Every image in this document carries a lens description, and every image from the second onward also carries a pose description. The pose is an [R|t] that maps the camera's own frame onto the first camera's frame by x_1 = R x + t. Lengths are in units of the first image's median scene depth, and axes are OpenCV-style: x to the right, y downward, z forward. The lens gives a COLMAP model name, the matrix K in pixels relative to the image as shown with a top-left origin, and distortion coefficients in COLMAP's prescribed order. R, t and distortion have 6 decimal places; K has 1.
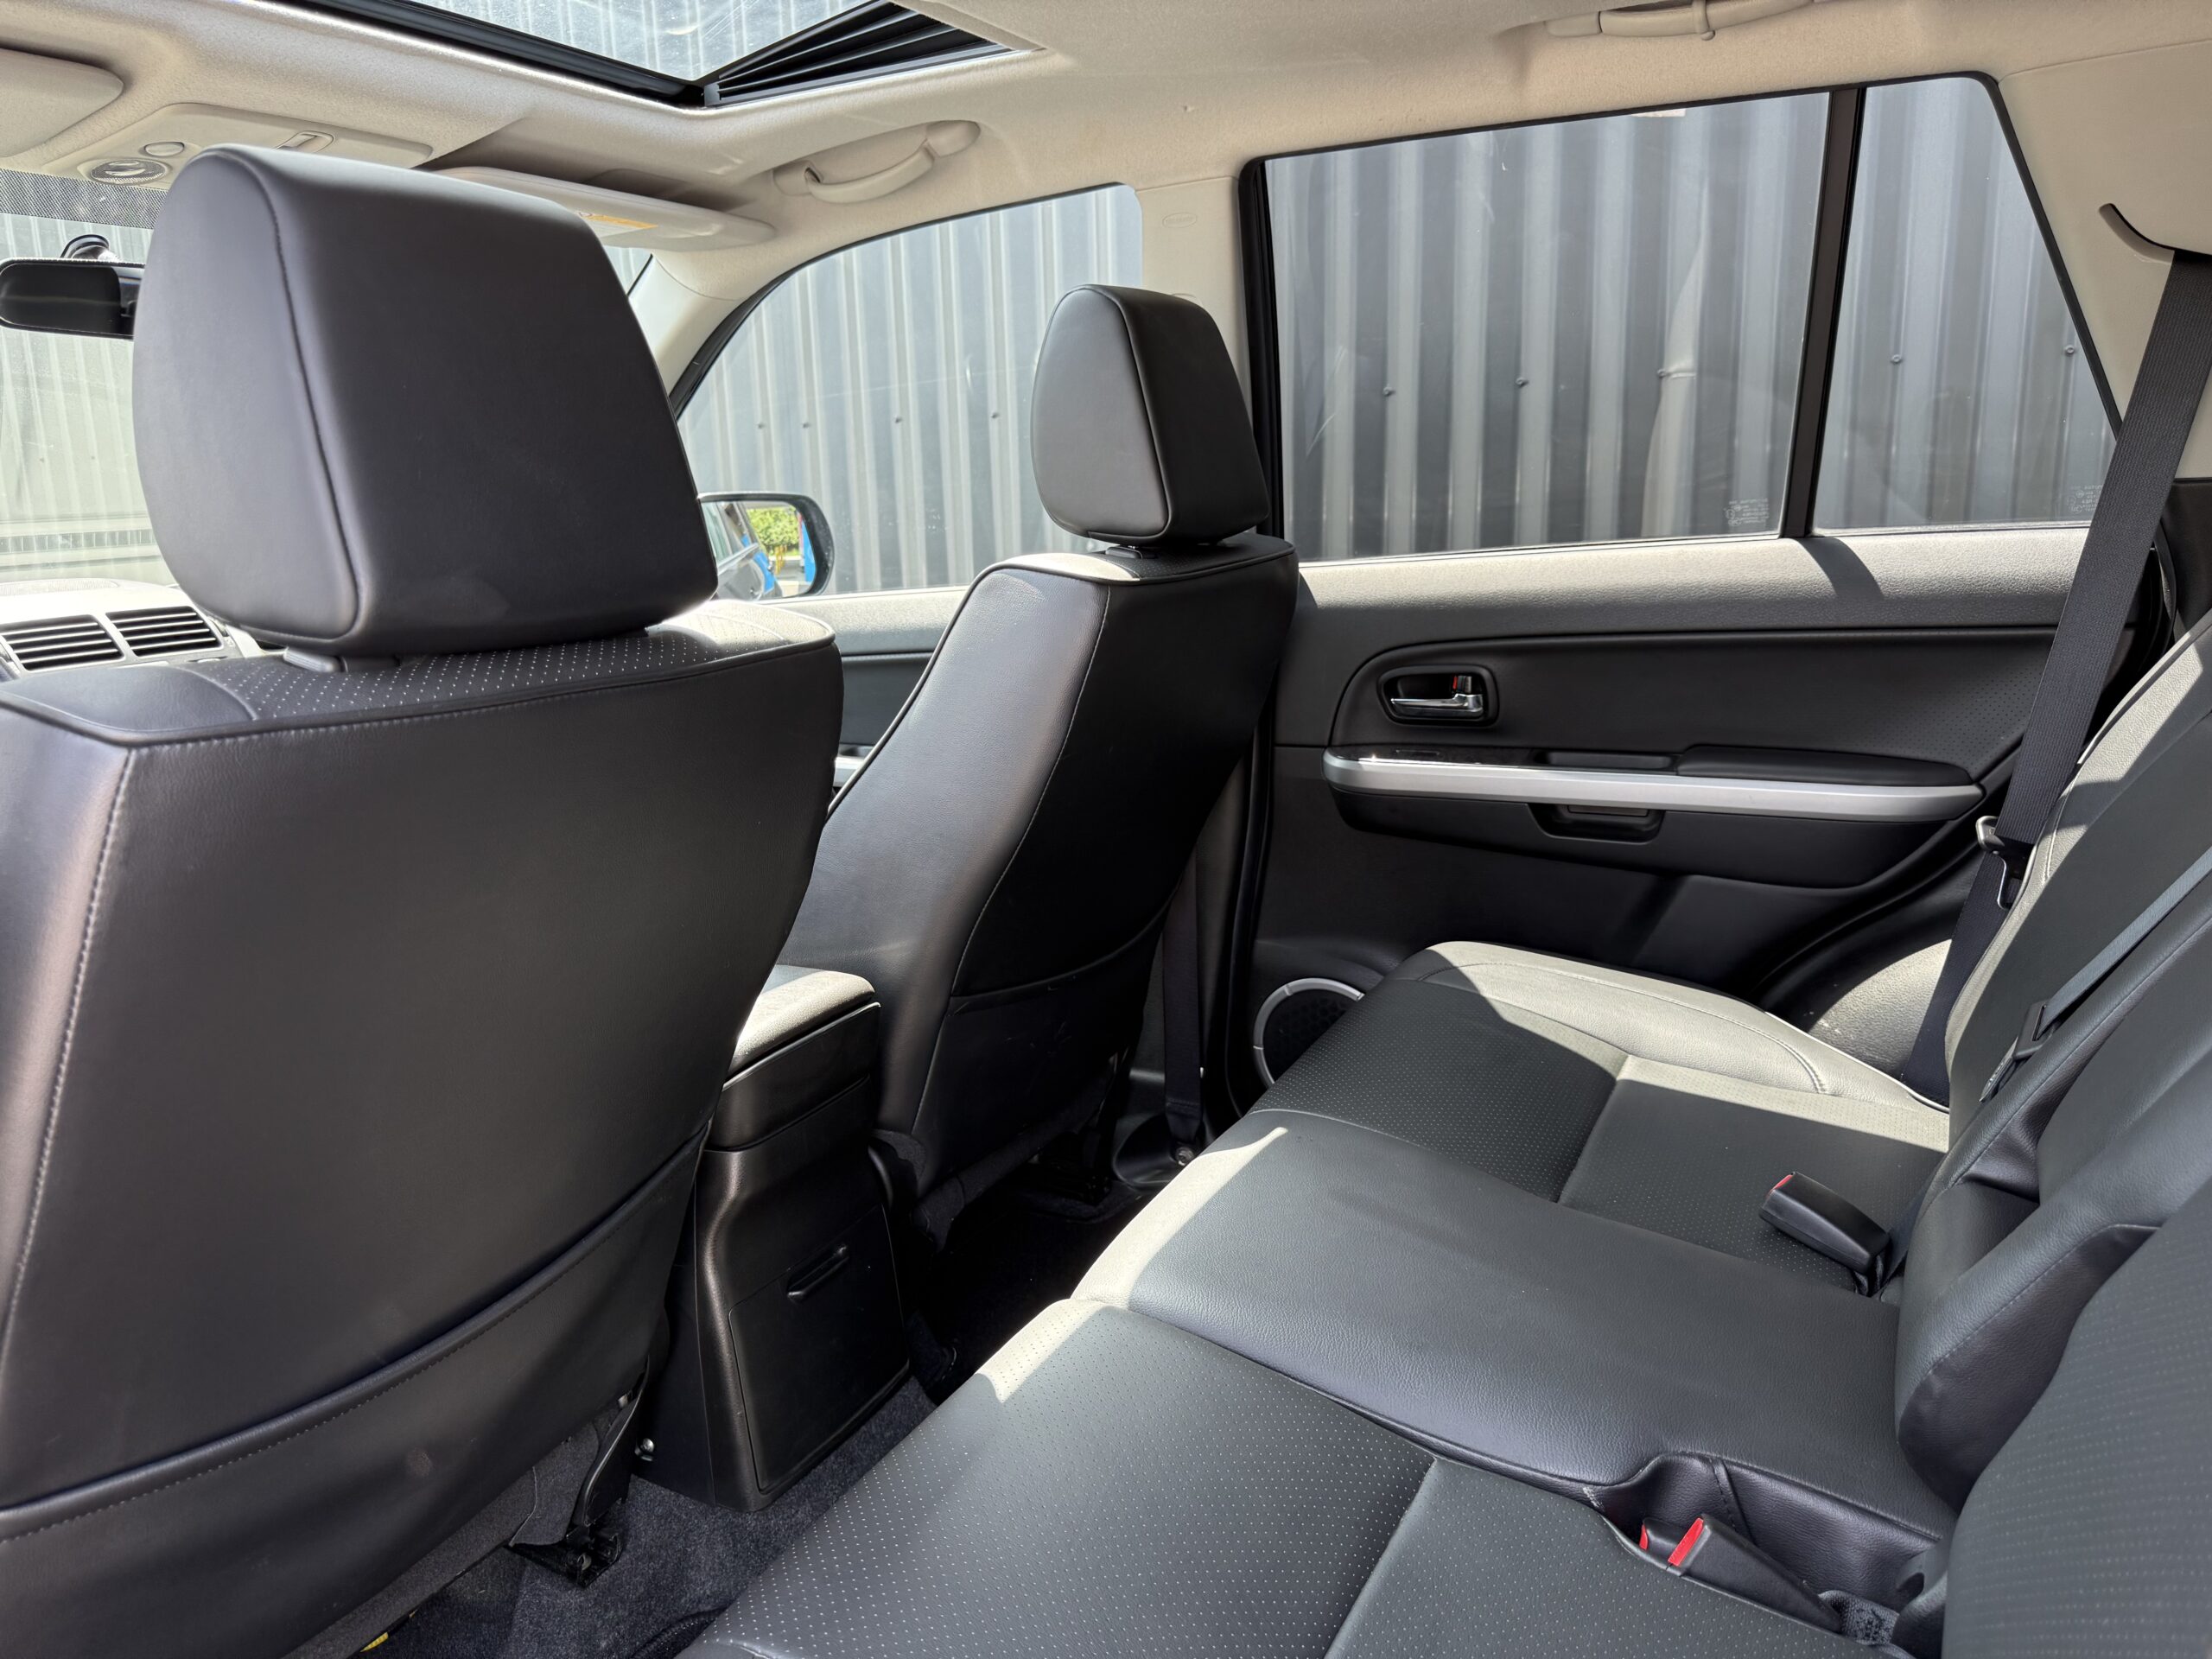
lens RADIAL K [[1531.7, 0, 1106.0], [0, 1531.7, 829.5], [0, 0, 1]] dist [0.074946, -0.142563]
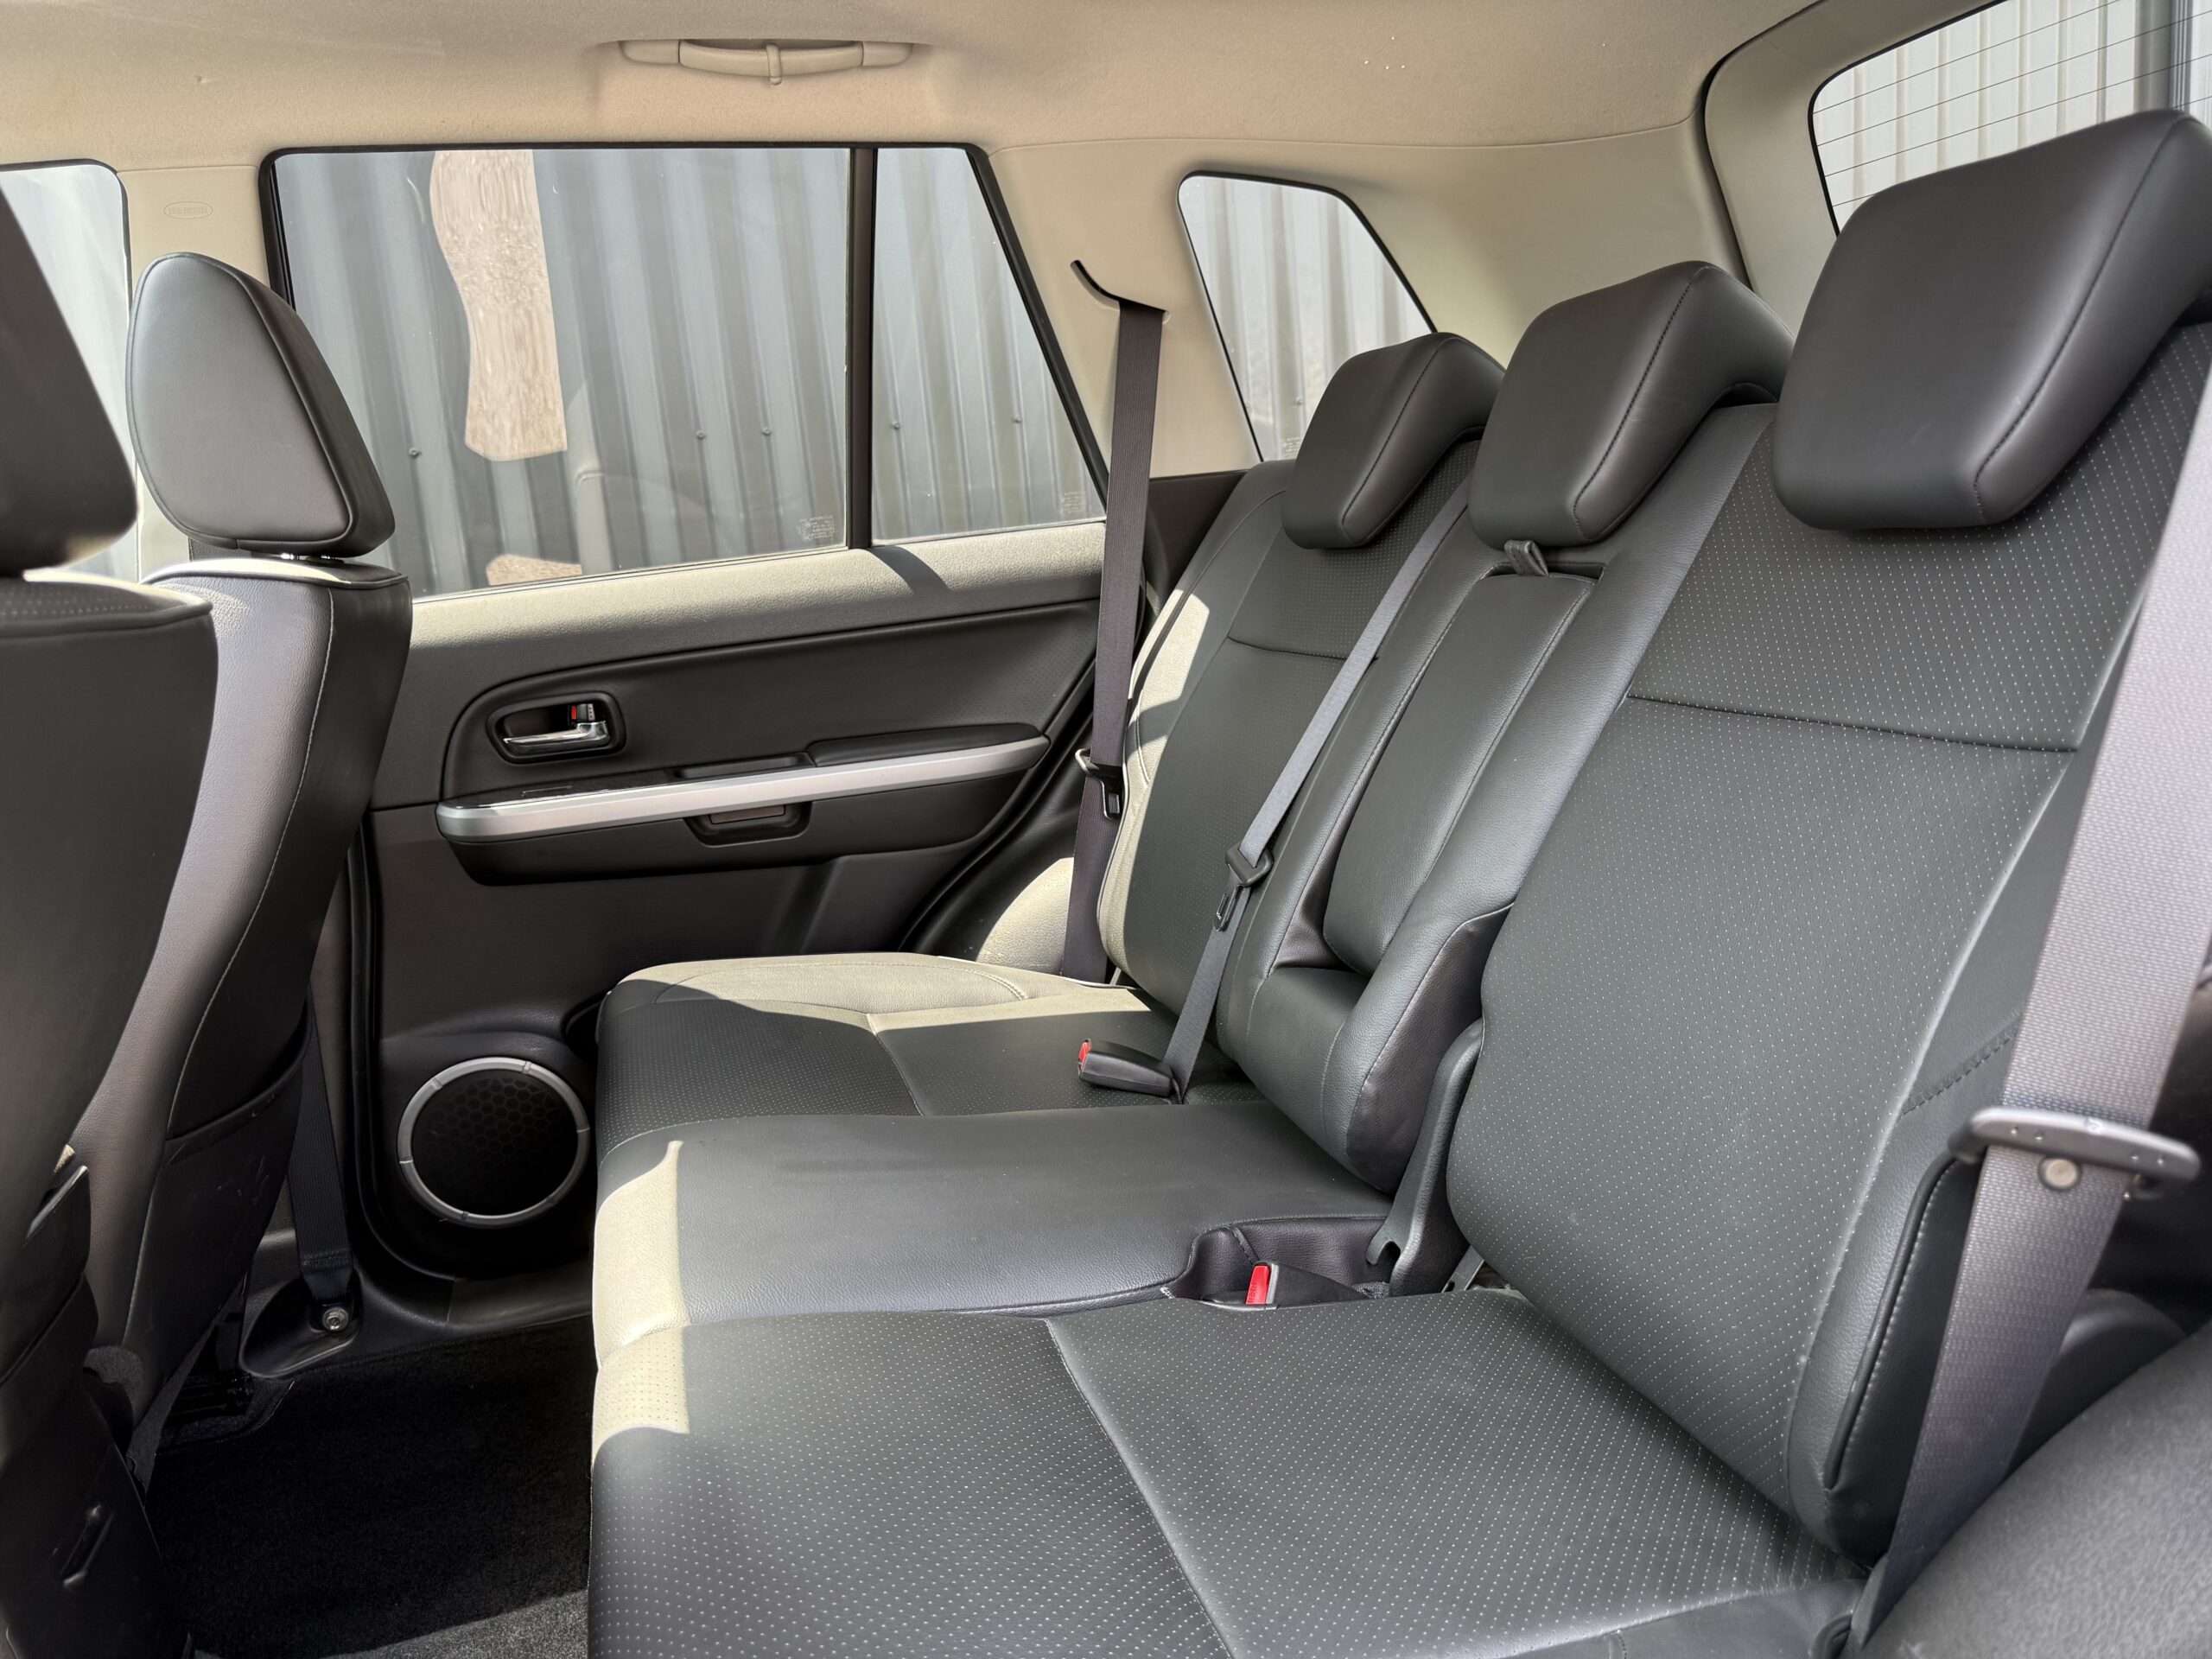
lens RADIAL K [[1531.7, 0, 1106.0], [0, 1531.7, 829.5], [0, 0, 1]] dist [0.074946, -0.142563]
pose [[0.706322, -0.156530, 0.690368, -0.241179], [0.209891, 0.977700, 0.006937, 0.043843], [-0.676058, 0.140003, 0.723425, 0.090538]]
